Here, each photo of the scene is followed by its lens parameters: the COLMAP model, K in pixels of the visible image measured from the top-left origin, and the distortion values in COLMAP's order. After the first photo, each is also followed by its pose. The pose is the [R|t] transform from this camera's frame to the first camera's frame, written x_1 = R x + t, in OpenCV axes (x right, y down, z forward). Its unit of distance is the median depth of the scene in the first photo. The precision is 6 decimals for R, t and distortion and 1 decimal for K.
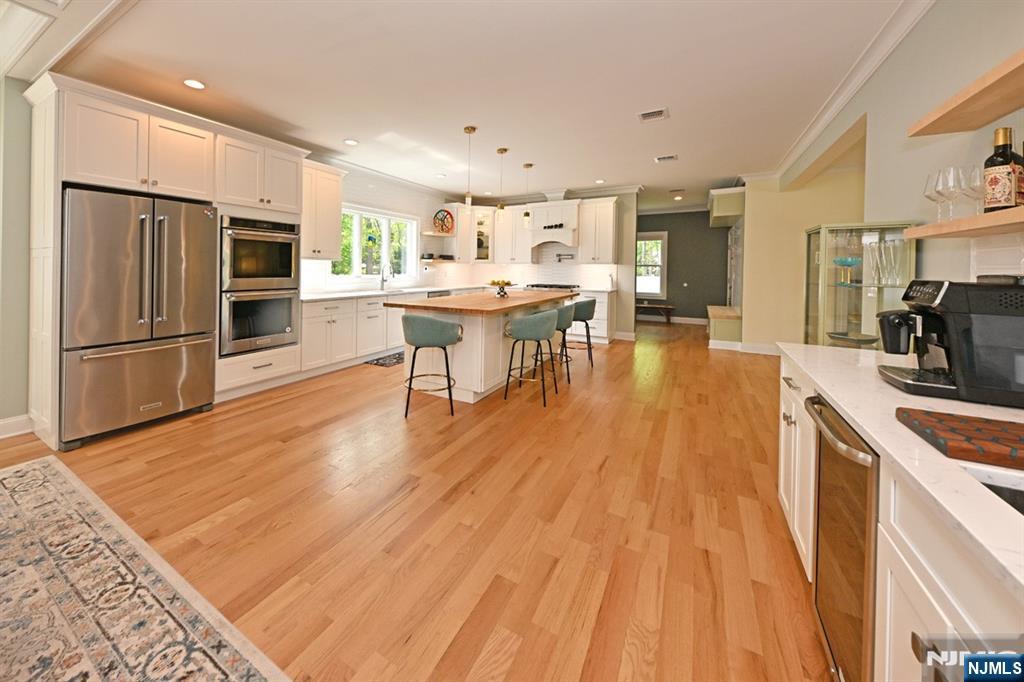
lens RADIAL K [[378.7, 0, 440.7], [0, 378.7, 340.4], [0, 0, 1]] dist [0.009294, -0.004717]
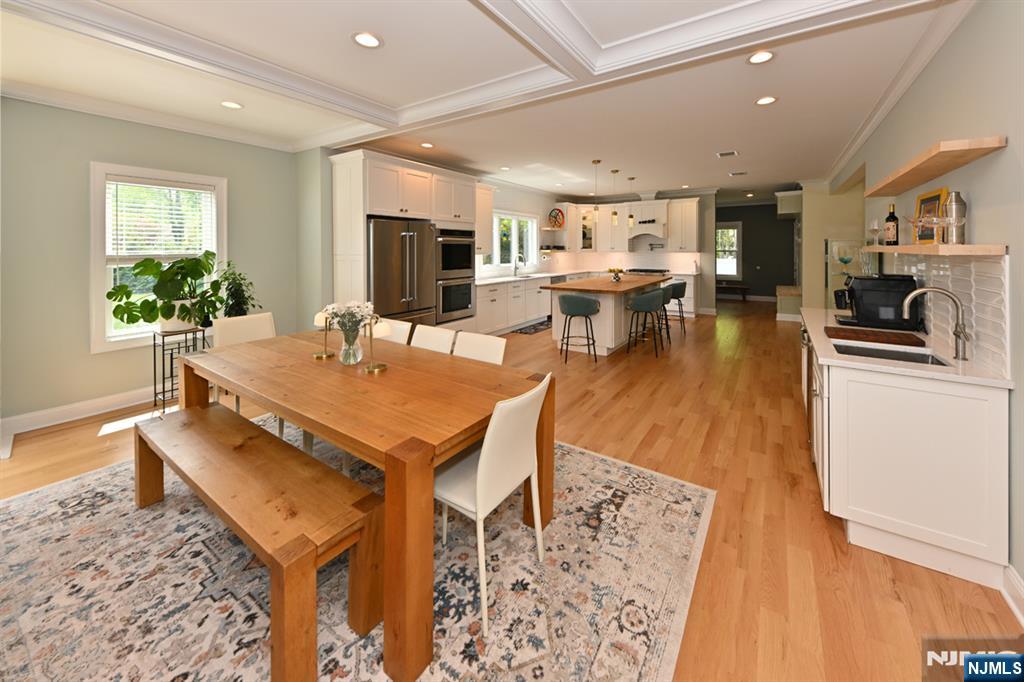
lens RADIAL K [[369.5, 0, 524.9], [0, 369.5, 313.5], [0, 0, 1]] dist [0.010098, -0.003946]
pose [[0.999959, -0.008970, 0.001291, -0.137497], [0.008994, 0.999753, -0.020323, 0.019083], [-0.001109, 0.020334, 0.999793, -0.248169]]
